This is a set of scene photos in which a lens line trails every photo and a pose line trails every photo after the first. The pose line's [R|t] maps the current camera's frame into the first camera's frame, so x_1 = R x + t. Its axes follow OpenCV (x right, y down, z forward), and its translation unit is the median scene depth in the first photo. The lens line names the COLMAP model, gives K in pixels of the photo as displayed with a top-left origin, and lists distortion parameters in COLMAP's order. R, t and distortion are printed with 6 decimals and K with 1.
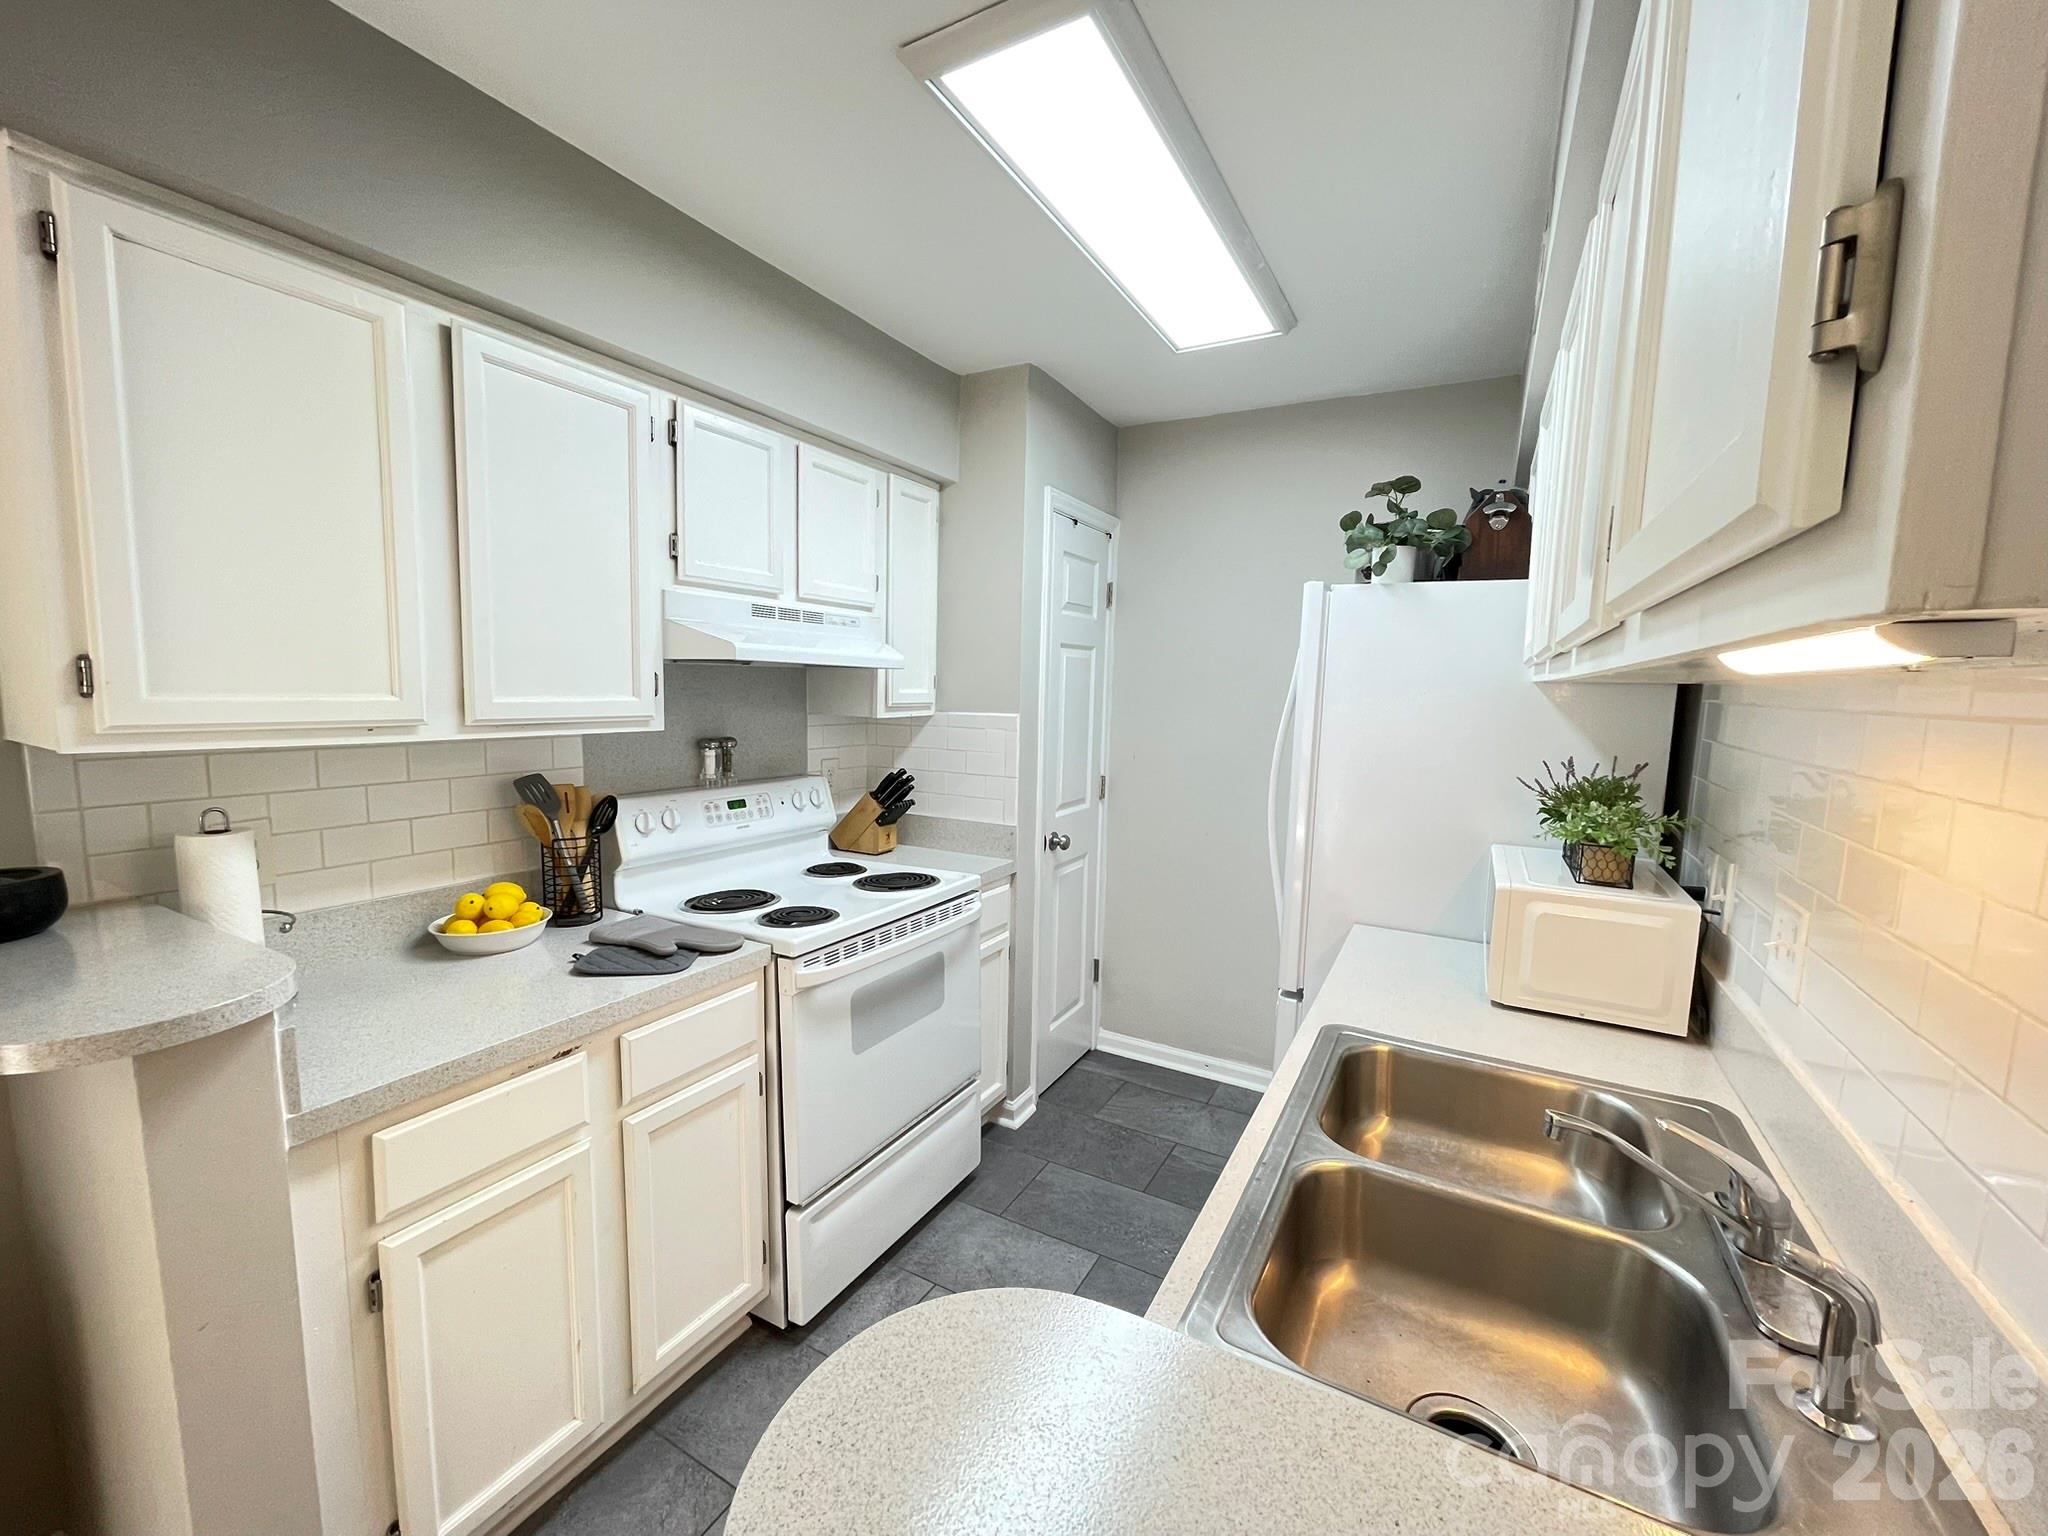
lens RADIAL K [[820.6, 0, 1022.1], [0, 820.6, 776.9], [0, 0, 1]] dist [-0.016566, 0.005758]
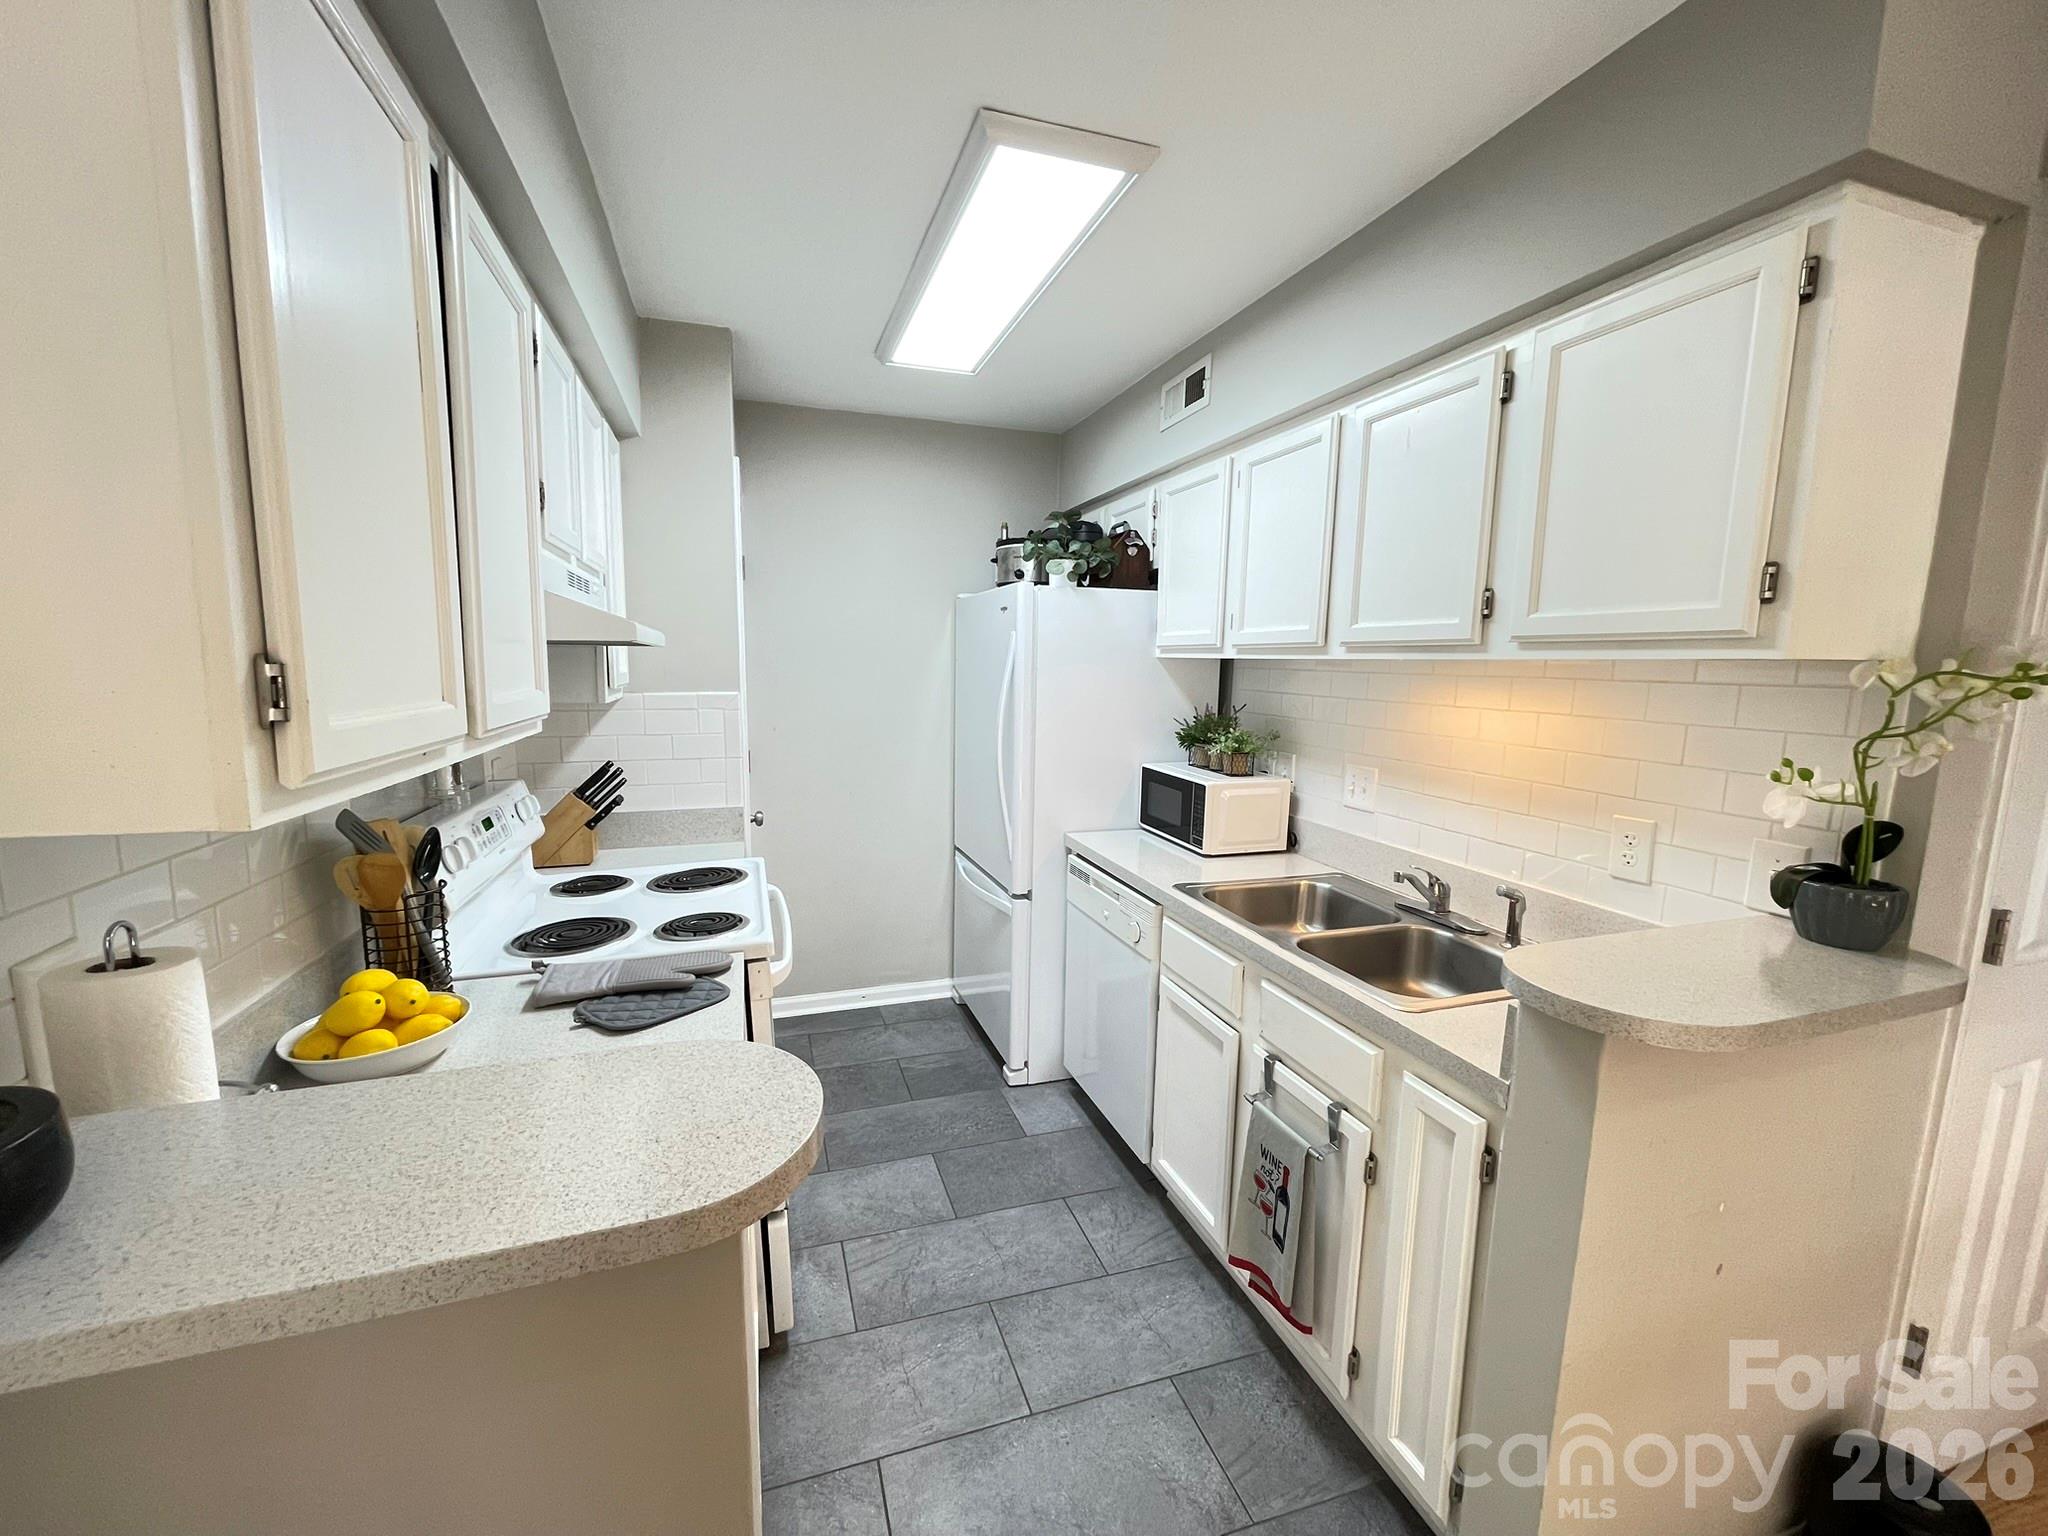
lens RADIAL K [[820.6, 0, 1022.1], [0, 820.6, 776.9], [0, 0, 1]] dist [-0.016566, 0.005758]
pose [[0.668360, -0.118465, 0.734344, -0.638736], [0.084989, 0.992933, 0.082829, -0.035334], [-0.738967, 0.007052, 0.673705, 0.117535]]
